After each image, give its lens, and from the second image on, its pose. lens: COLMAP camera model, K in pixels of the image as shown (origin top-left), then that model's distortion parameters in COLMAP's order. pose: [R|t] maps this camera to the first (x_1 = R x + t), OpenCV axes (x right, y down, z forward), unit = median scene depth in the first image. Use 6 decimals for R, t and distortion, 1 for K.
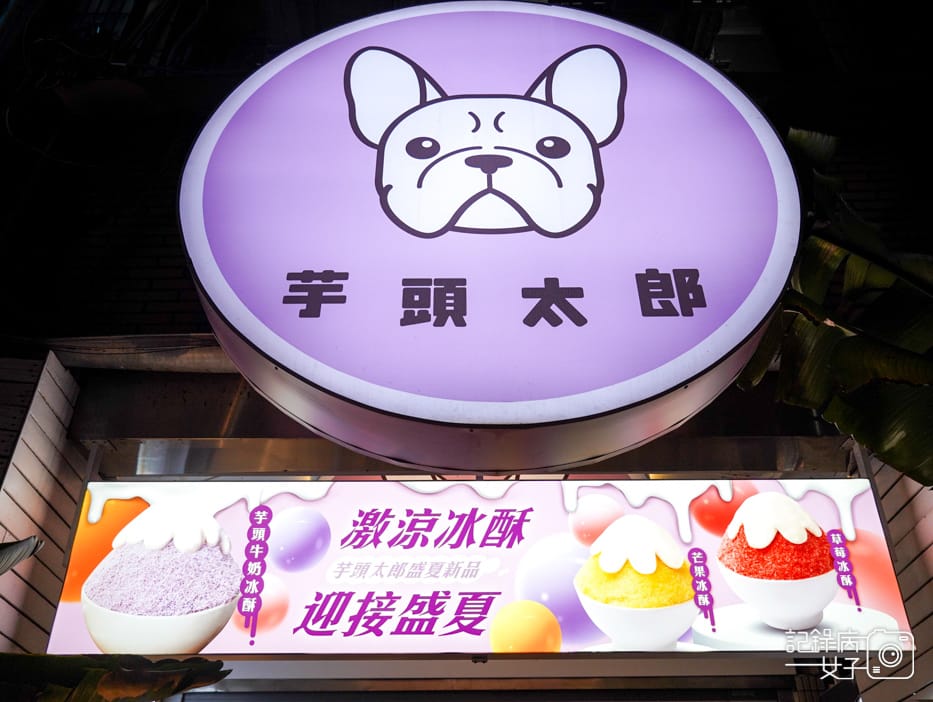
lens RADIAL K [[834.0, 0, 466.5], [0, 834.0, 351.0], [0, 0, 1]] dist [-0.020243, 0.012407]
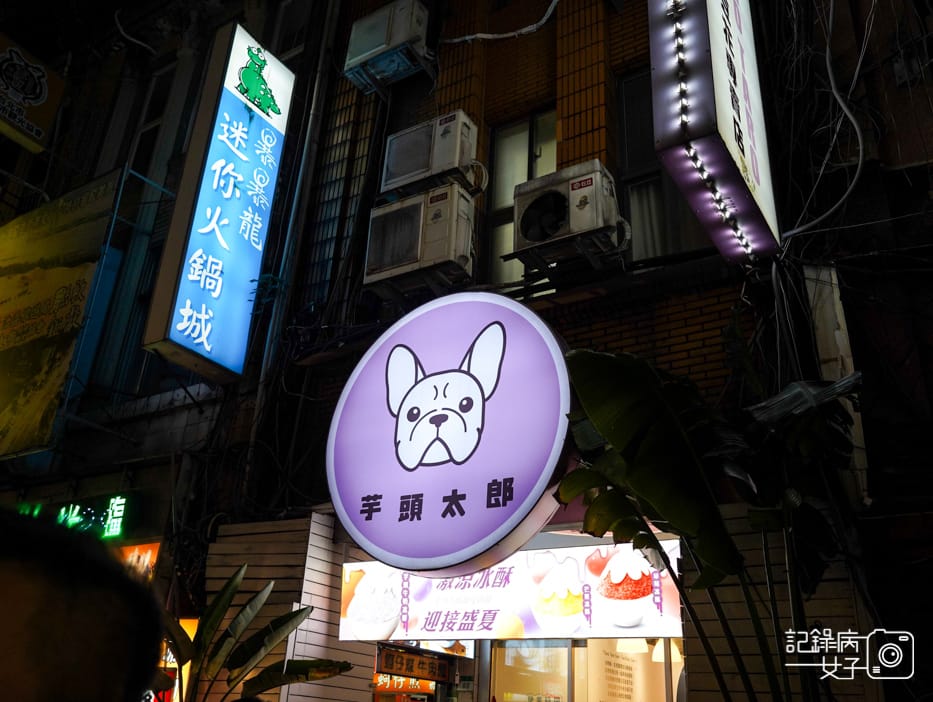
lens RADIAL K [[834.0, 0, 466.5], [0, 834.0, 351.0], [0, 0, 1]] dist [-0.020243, 0.012407]
pose [[0.845051, -0.179525, -0.503646, 1.167496], [0.266368, 0.958089, 0.105420, -0.593241], [0.463612, -0.223241, 0.857454, -0.715532]]
